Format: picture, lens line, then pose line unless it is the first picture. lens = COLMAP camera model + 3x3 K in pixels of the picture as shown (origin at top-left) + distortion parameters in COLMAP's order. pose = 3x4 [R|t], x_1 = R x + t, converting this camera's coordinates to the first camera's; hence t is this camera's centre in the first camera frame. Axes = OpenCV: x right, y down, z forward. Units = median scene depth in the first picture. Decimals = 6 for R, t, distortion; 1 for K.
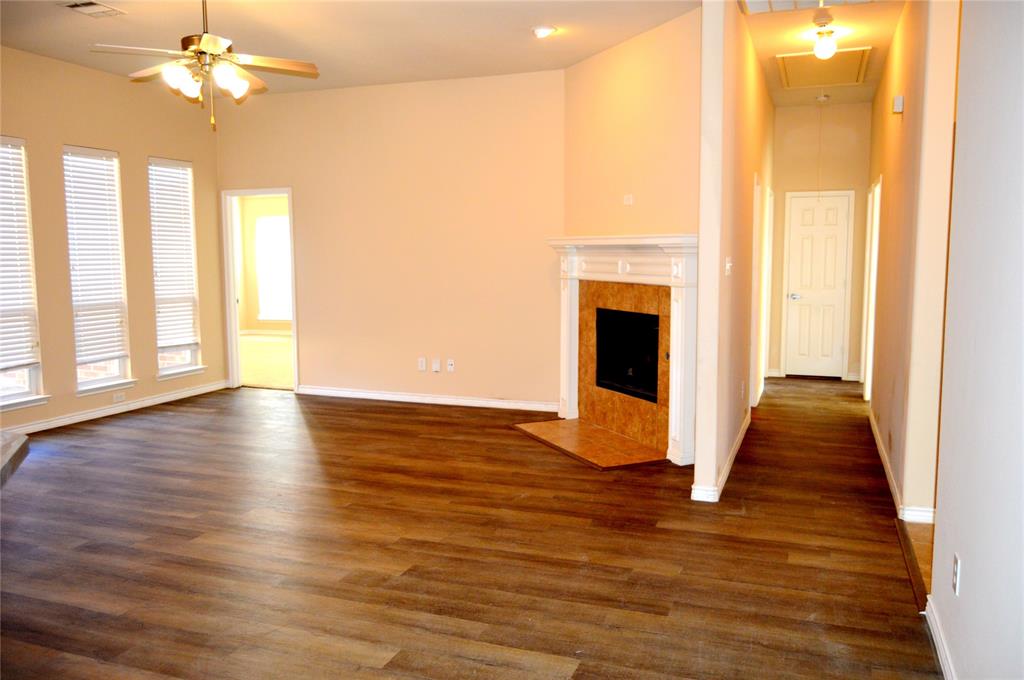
lens RADIAL K [[802.0, 0, 516.7], [0, 802.0, 332.7], [0, 0, 1]] dist [-0.023778, 0.015211]
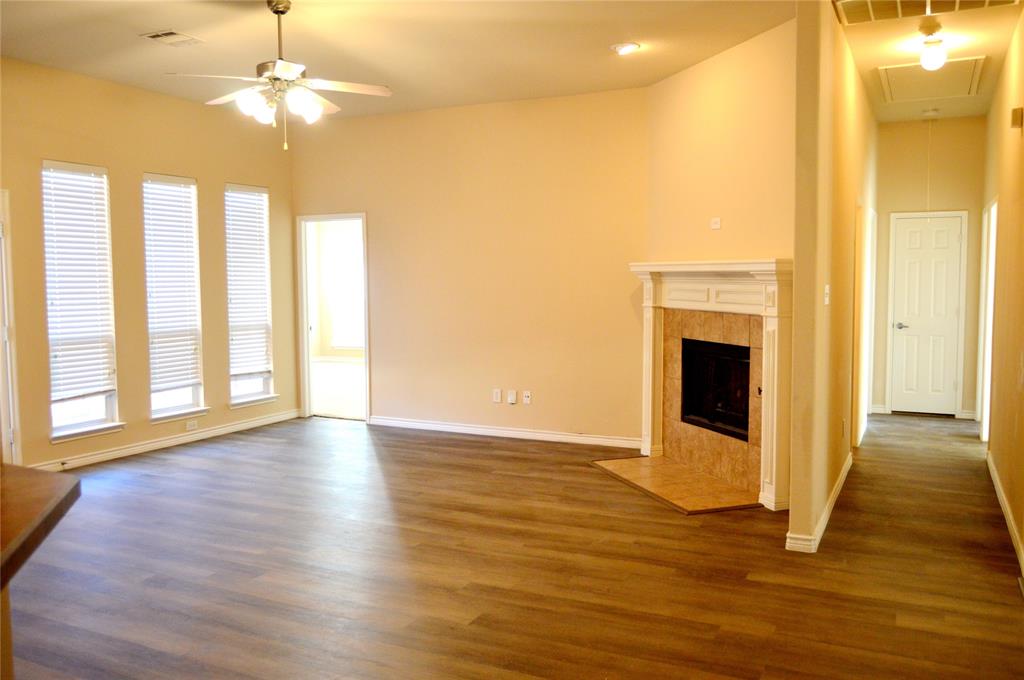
lens RADIAL K [[836.4, 0, 518.0], [0, 836.4, 330.0], [0, 0, 1]] dist [-0.031591, 0.012454]
pose [[0.995295, 0.004402, -0.096790, 0.003644], [-0.007874, 0.999338, -0.035520, -0.005082], [0.096569, 0.036115, 0.994671, 0.012821]]
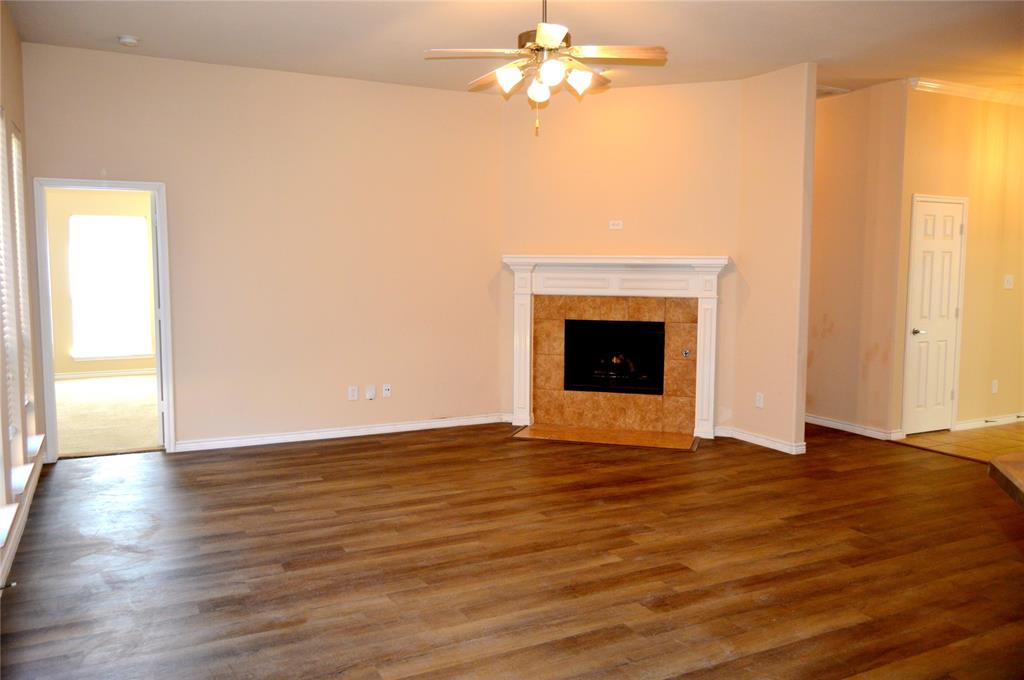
lens RADIAL K [[802.0, 0, 515.0], [0, 802.0, 342.5], [0, 0, 1]] dist [-0.023778, 0.015211]
pose [[0.675386, -0.066894, 0.734424, -0.901652], [0.067700, 0.997296, 0.028580, -0.042435], [-0.734350, 0.030419, 0.678089, 0.355298]]
